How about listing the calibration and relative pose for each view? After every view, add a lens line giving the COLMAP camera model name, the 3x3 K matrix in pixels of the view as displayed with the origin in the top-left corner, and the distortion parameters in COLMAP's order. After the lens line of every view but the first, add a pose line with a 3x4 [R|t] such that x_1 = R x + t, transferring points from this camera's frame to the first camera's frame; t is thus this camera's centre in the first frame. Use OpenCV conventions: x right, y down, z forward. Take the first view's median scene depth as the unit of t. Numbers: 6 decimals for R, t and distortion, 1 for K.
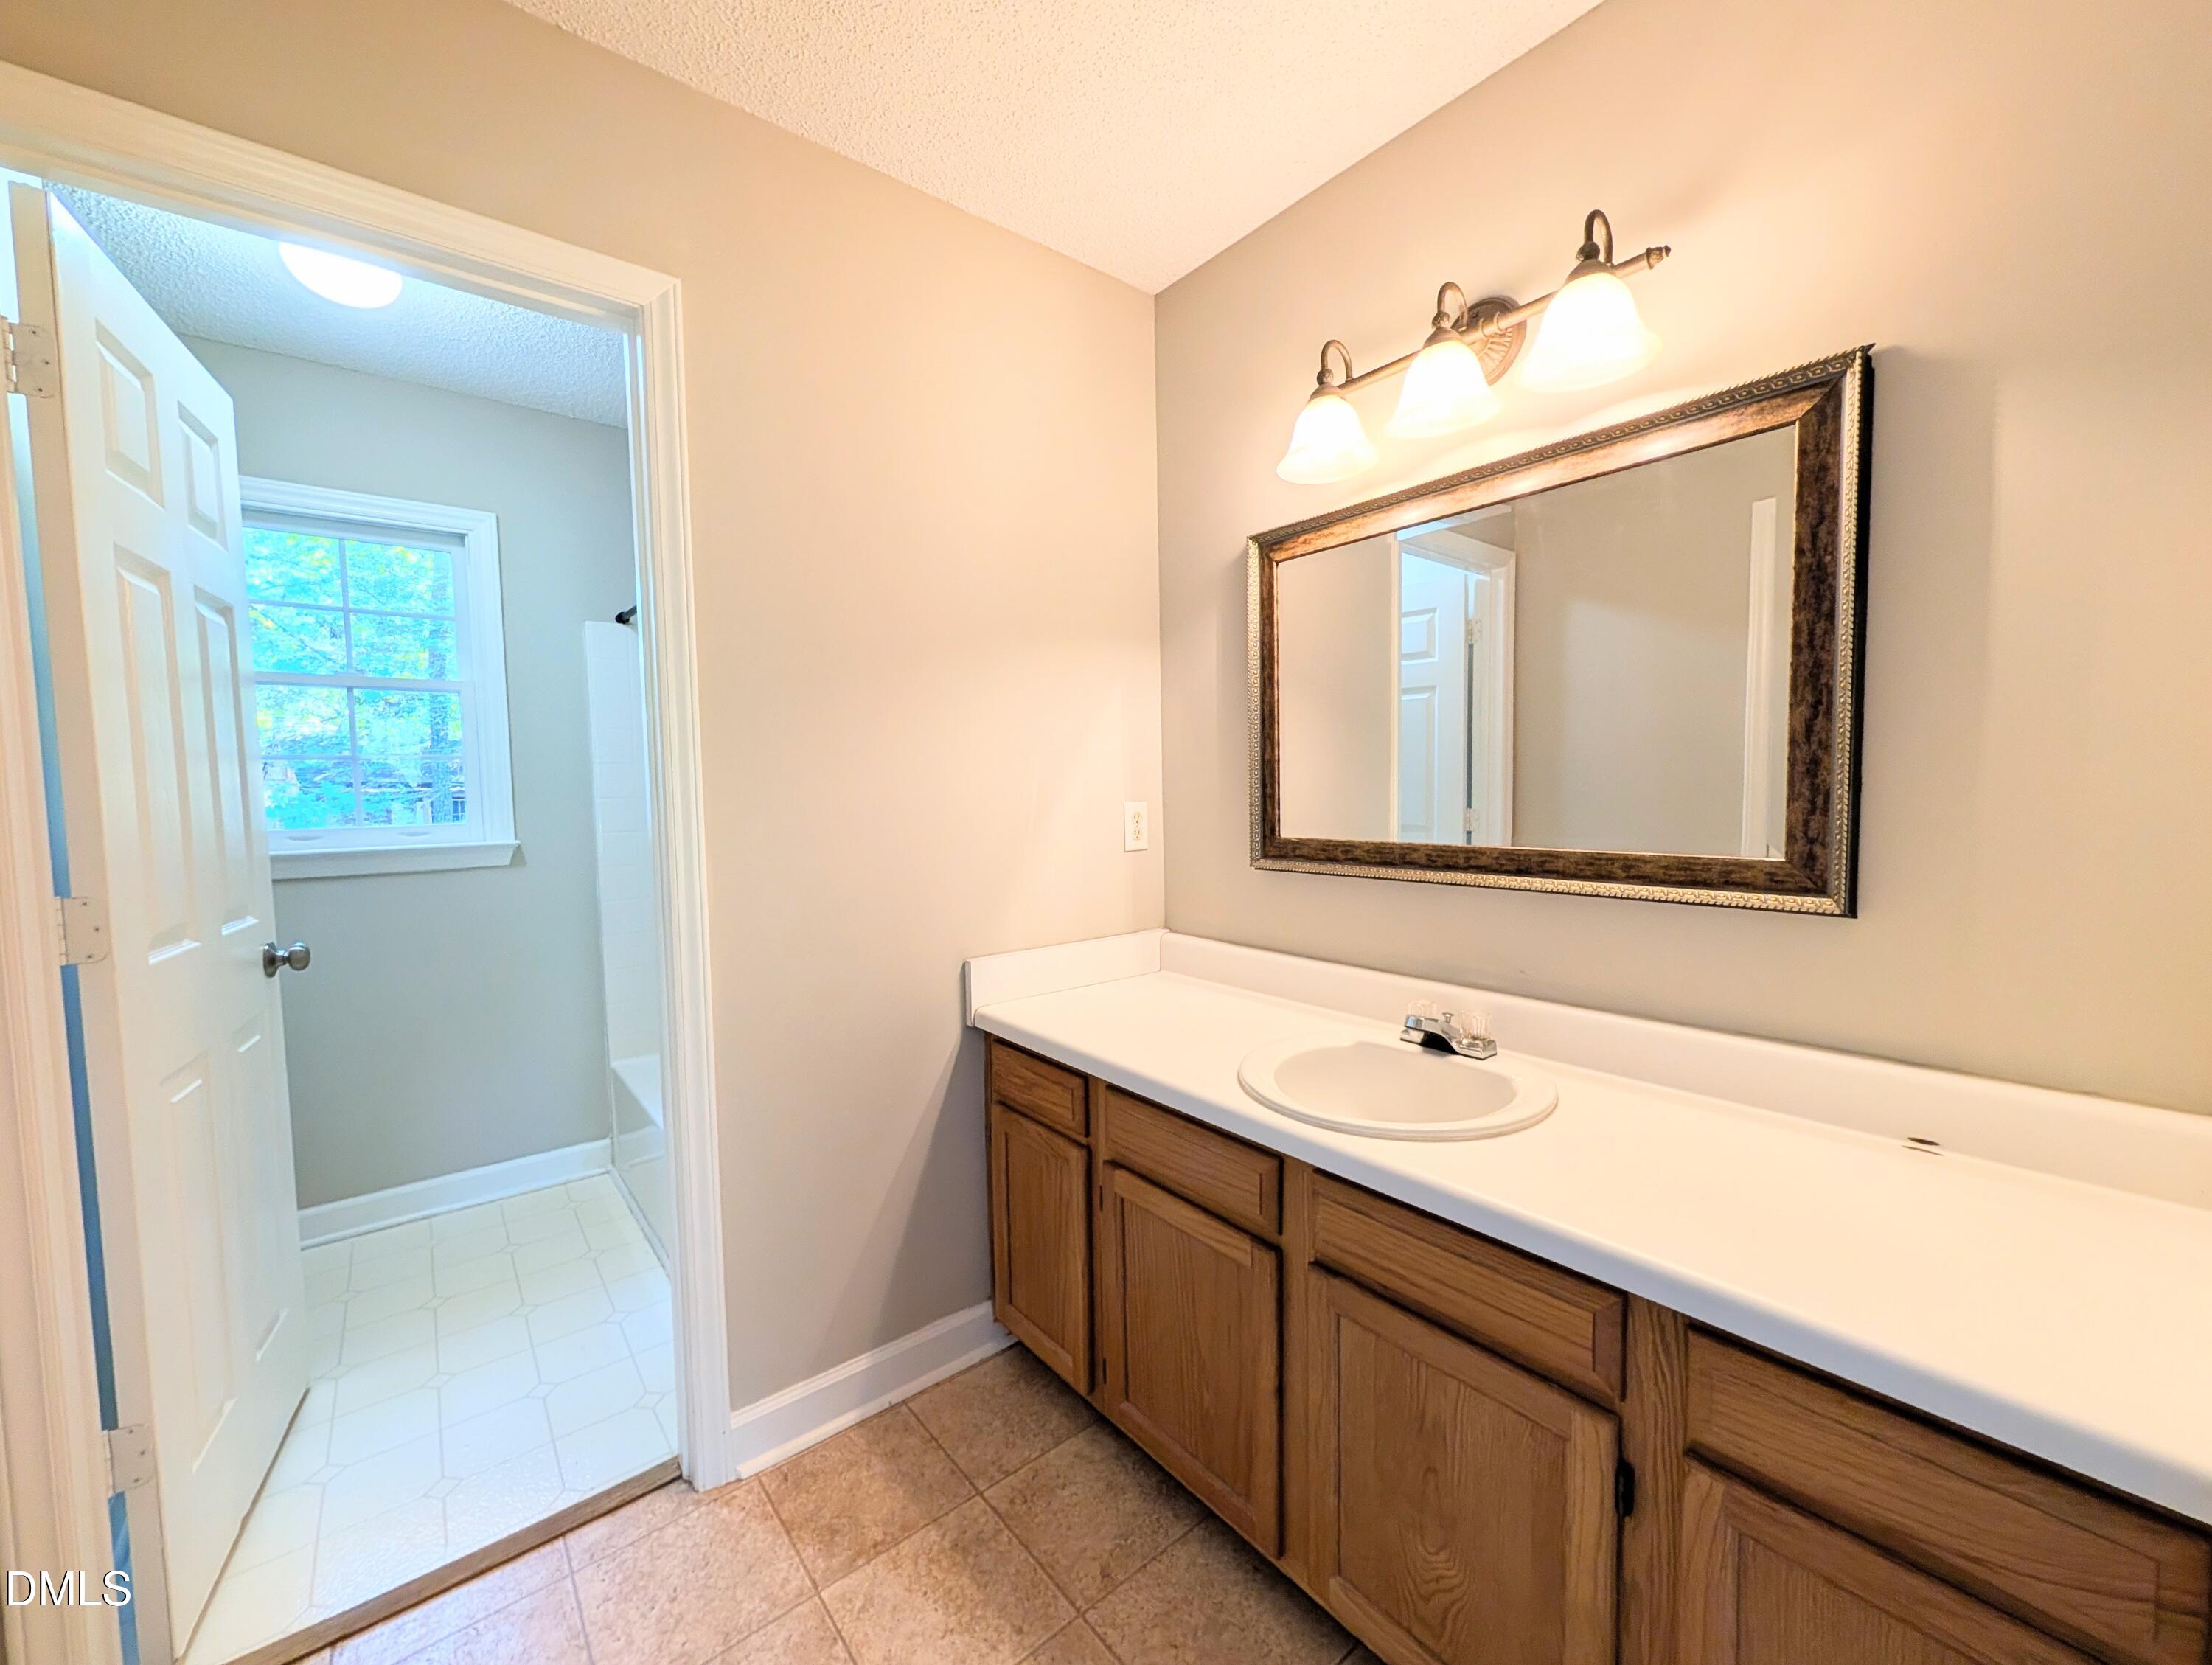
lens RADIAL K [[870.1, 0, 1100.7], [0, 870.1, 835.8], [0, 0, 1]] dist [-0.000710, 0.000130]
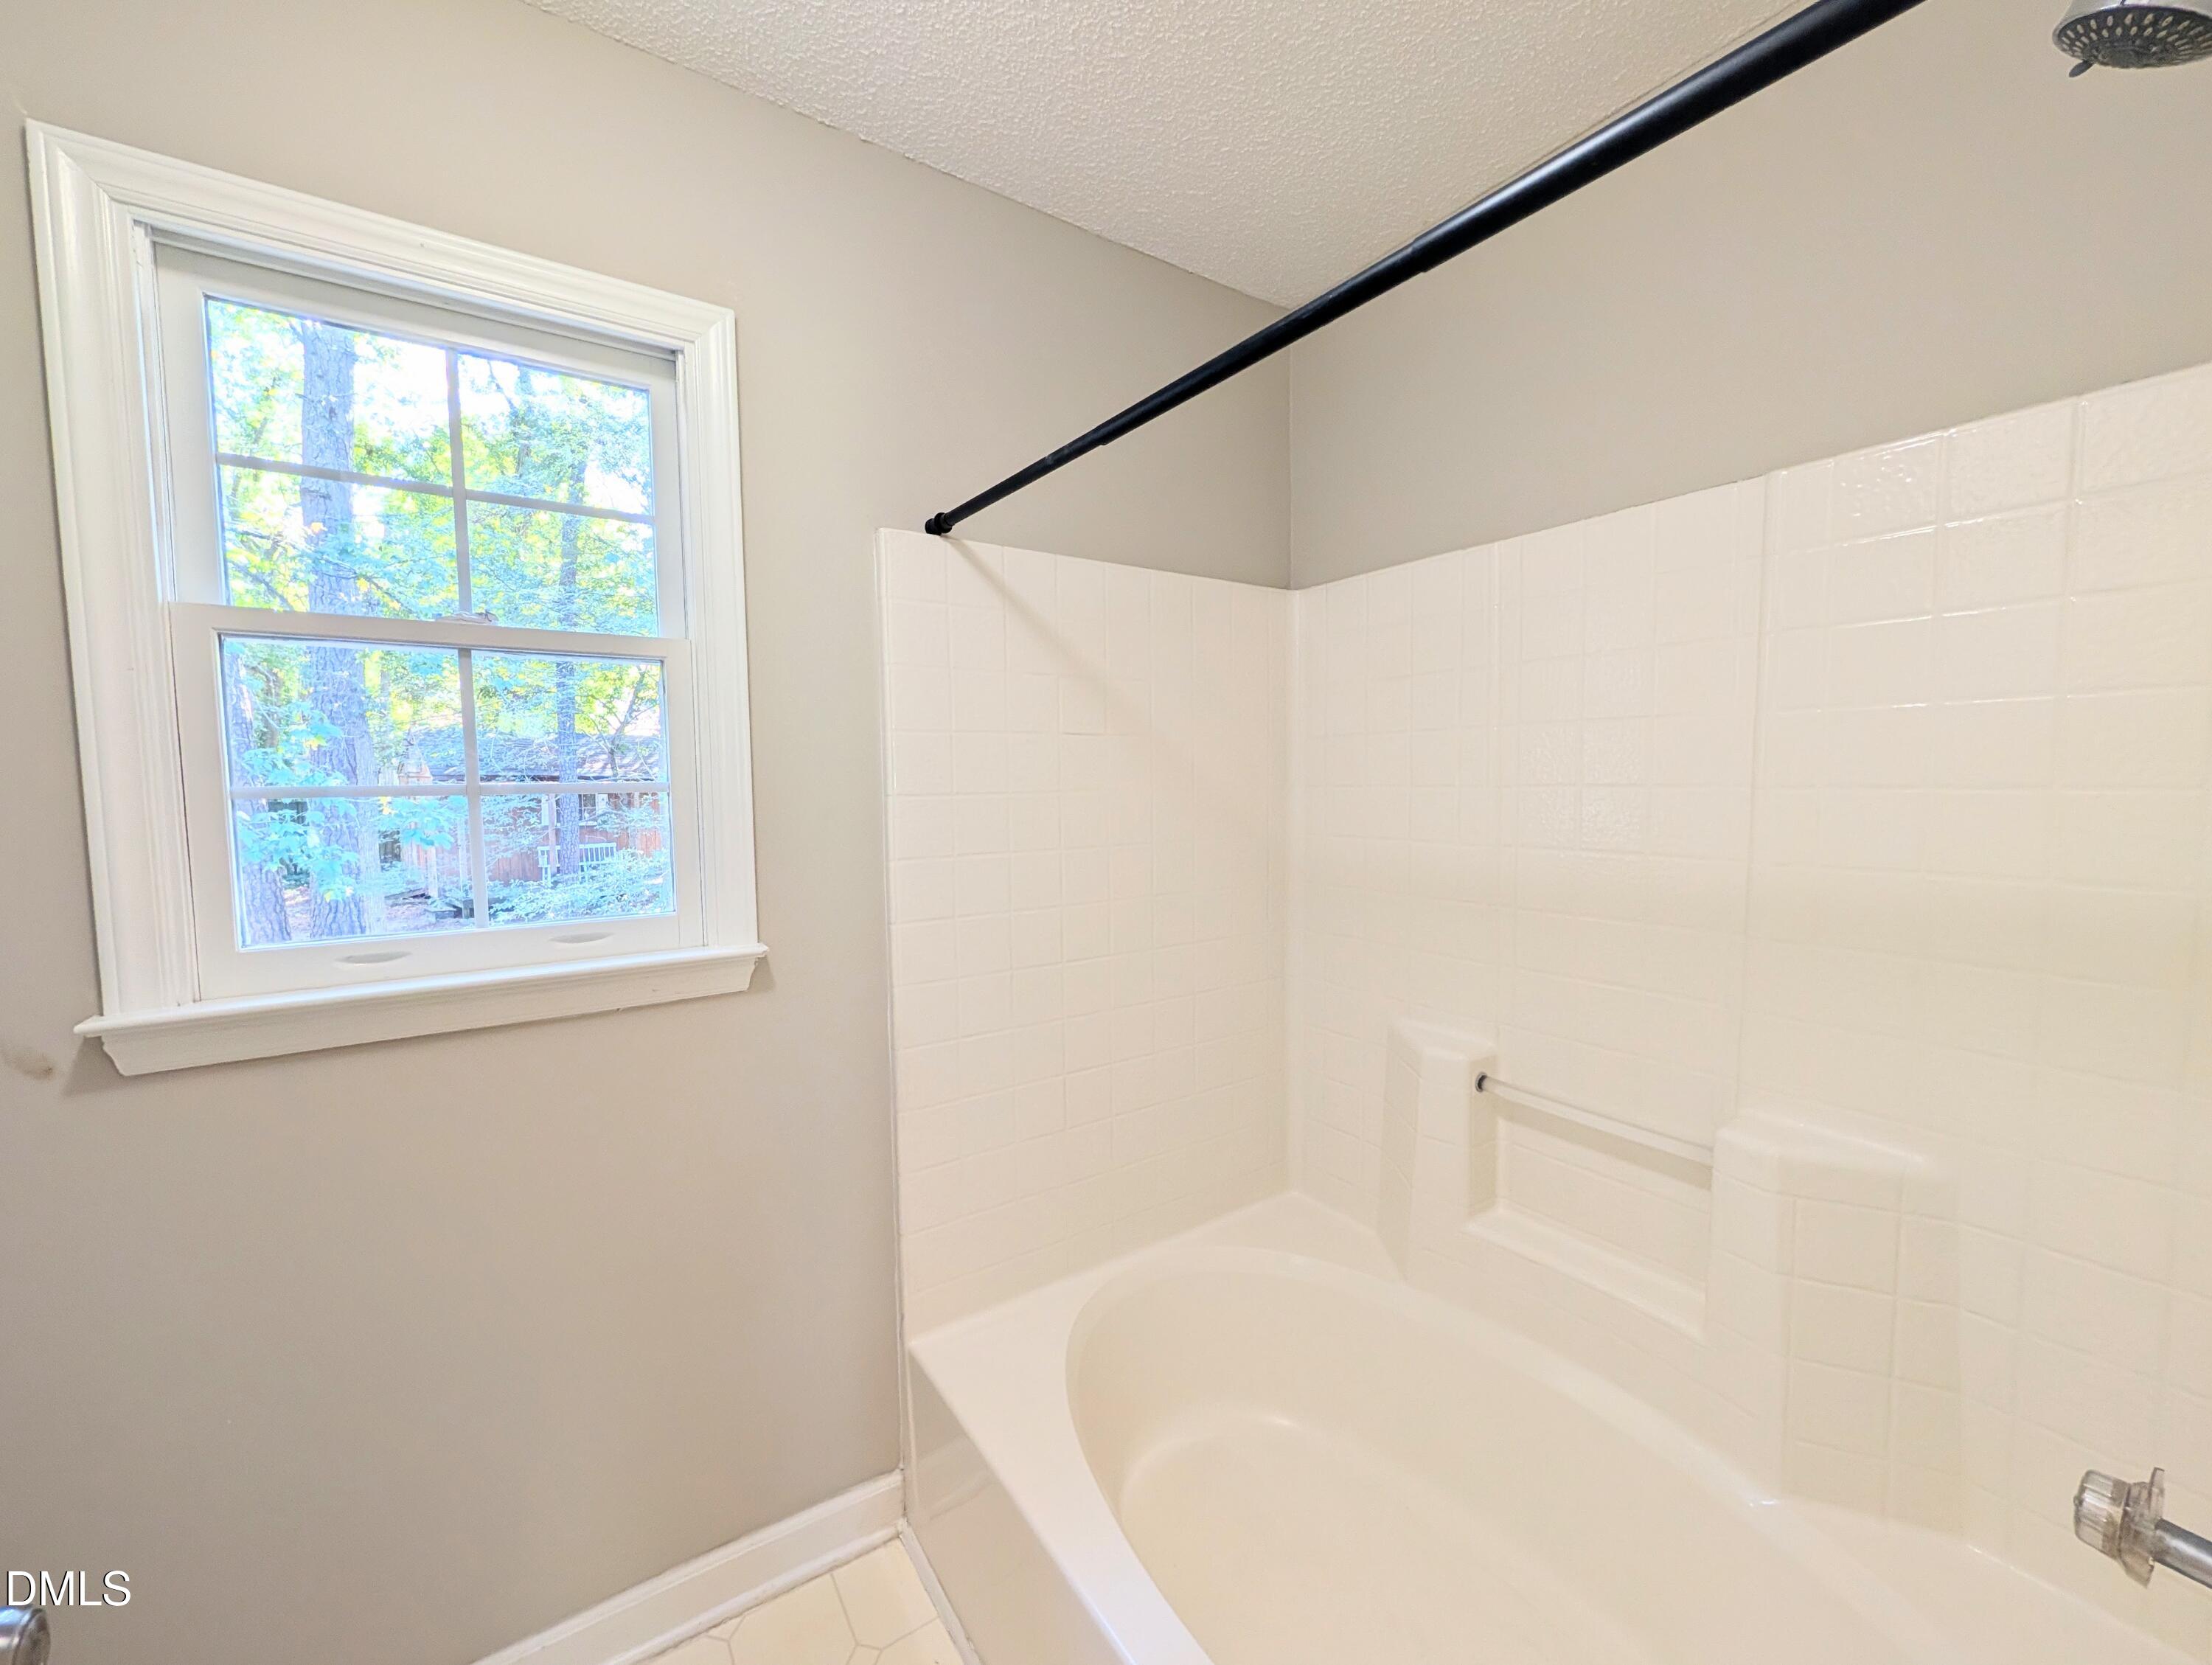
lens RADIAL K [[852.8, 0, 1102.6], [0, 852.8, 833.8], [0, 0, 1]] dist [-0.000656, 0.000437]
pose [[0.996463, 0.013842, -0.082884, -0.406454], [-0.013247, 0.999882, 0.007724, -0.065170], [0.082981, -0.006599, 0.996529, 0.482568]]
